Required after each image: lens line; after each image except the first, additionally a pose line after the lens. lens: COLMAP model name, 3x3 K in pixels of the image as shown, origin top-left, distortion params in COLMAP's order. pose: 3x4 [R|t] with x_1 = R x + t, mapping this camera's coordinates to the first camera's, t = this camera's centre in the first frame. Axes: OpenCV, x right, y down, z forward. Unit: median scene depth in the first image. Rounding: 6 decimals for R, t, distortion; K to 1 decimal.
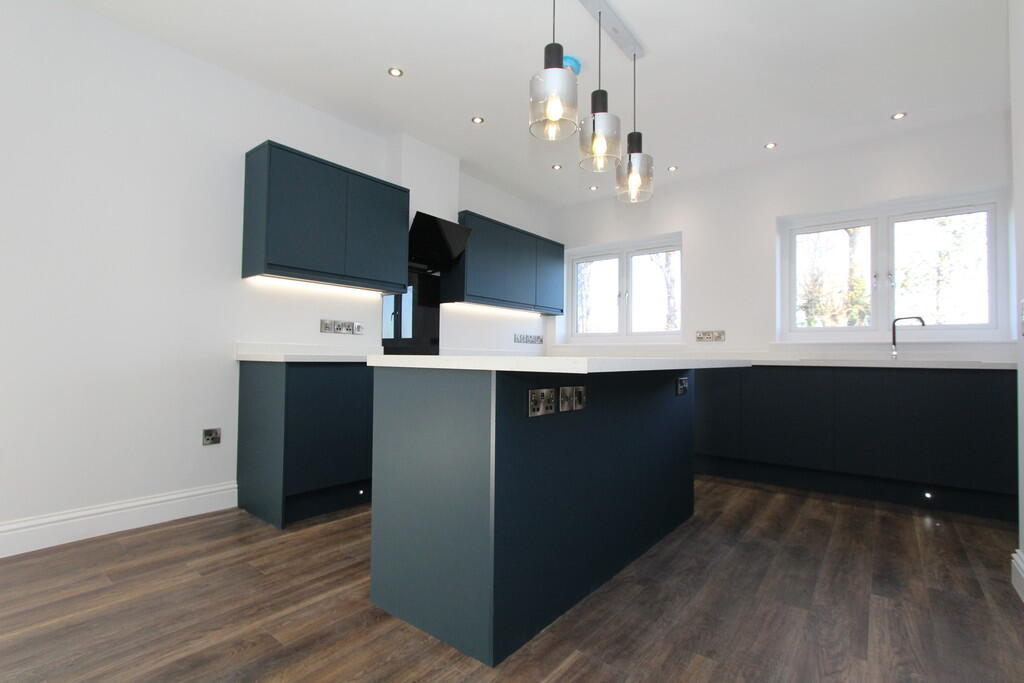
lens RADIAL K [[479.0, 0, 512.0], [0, 479.0, 341.5], [0, 0, 1]] dist [-0.036918, 0.012817]
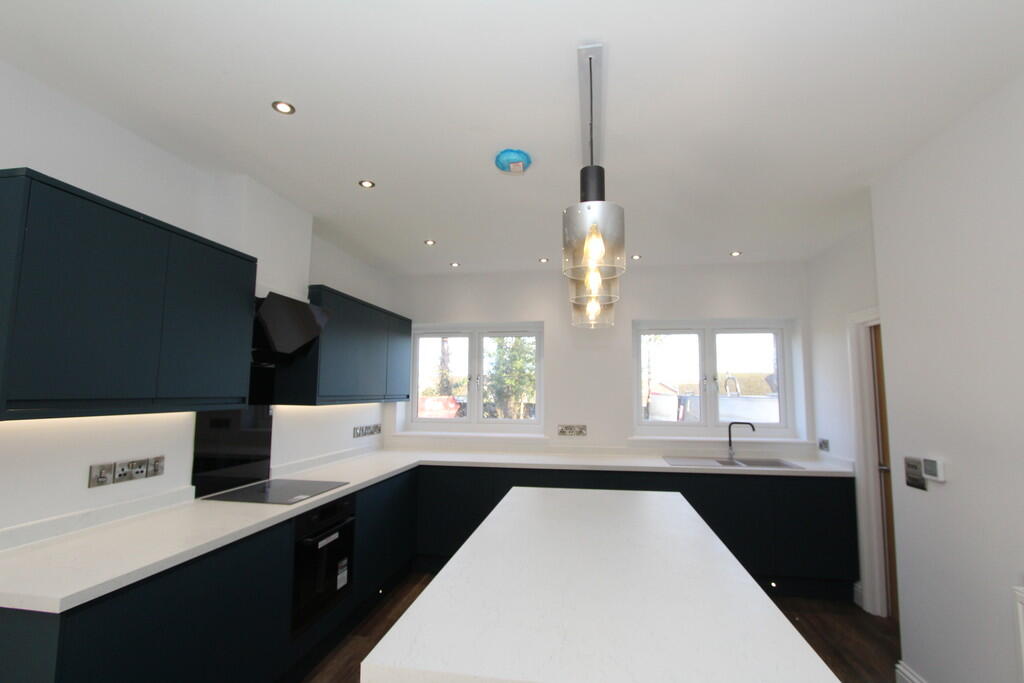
lens RADIAL K [[480.3, 0, 512.0], [0, 480.3, 341.5], [0, 0, 1]] dist [-0.015207, -0.000248]
pose [[0.870493, 0.038421, 0.490680, -0.200358], [-0.010147, 0.998138, -0.060154, -0.139502], [-0.492077, 0.047385, 0.869261, 0.183875]]
